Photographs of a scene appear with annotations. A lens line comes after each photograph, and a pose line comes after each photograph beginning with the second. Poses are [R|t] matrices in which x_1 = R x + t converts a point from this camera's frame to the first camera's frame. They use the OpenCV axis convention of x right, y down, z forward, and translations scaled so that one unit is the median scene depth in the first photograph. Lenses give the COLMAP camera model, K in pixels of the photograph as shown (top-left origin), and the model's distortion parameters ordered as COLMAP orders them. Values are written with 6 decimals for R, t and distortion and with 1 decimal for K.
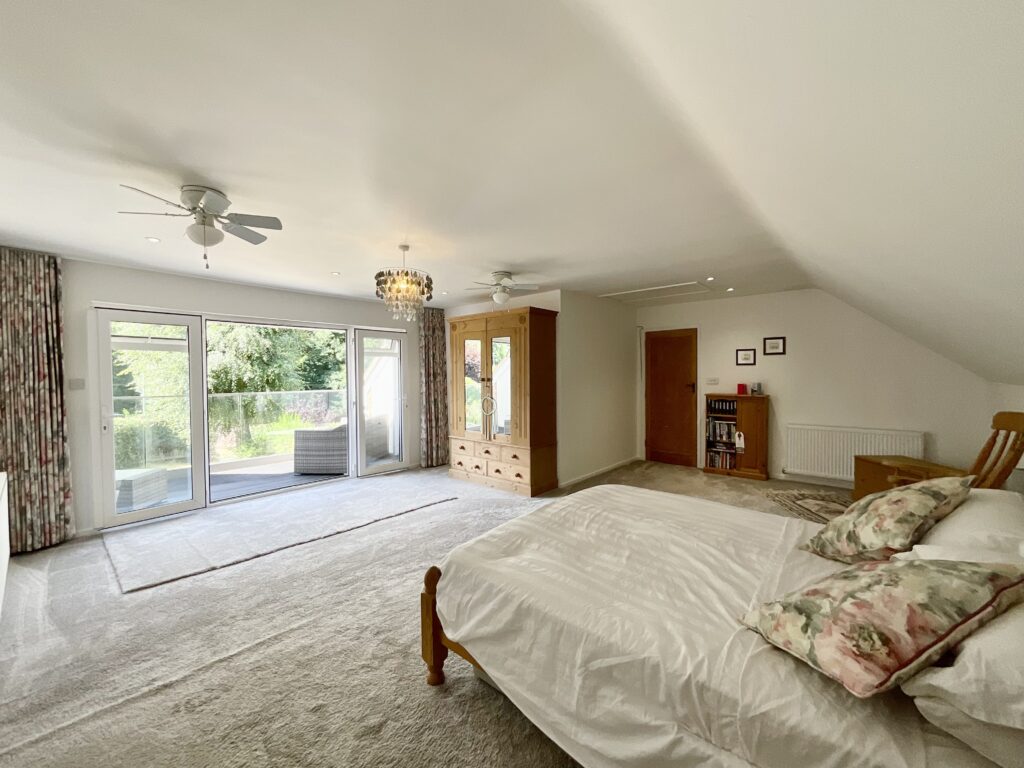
lens RADIAL K [[417.4, 0, 509.9], [0, 417.4, 384.8], [0, 0, 1]] dist [0.000596, 0.000452]
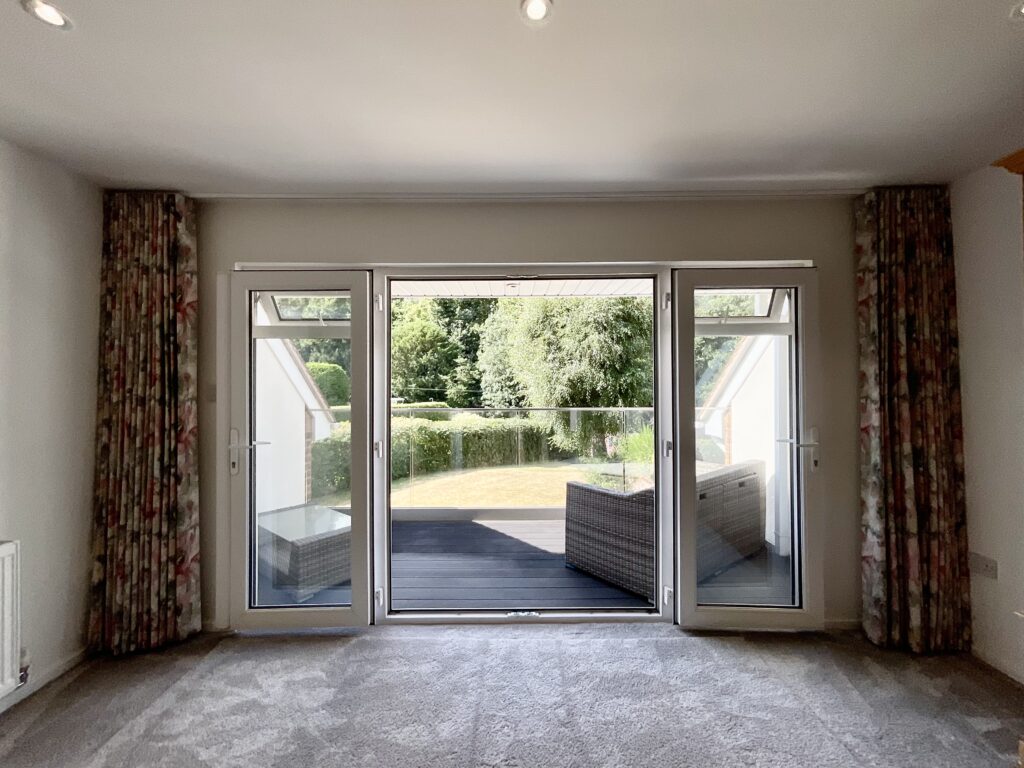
lens RADIAL K [[417.4, 0, 511.0], [0, 417.4, 383.2], [0, 0, 1]] dist [0.000596, 0.000452]
pose [[0.664502, -0.003308, -0.747280, -0.146452], [-0.018680, 0.999604, -0.021036, -0.006210], [0.747053, 0.027938, 0.664177, 0.536110]]
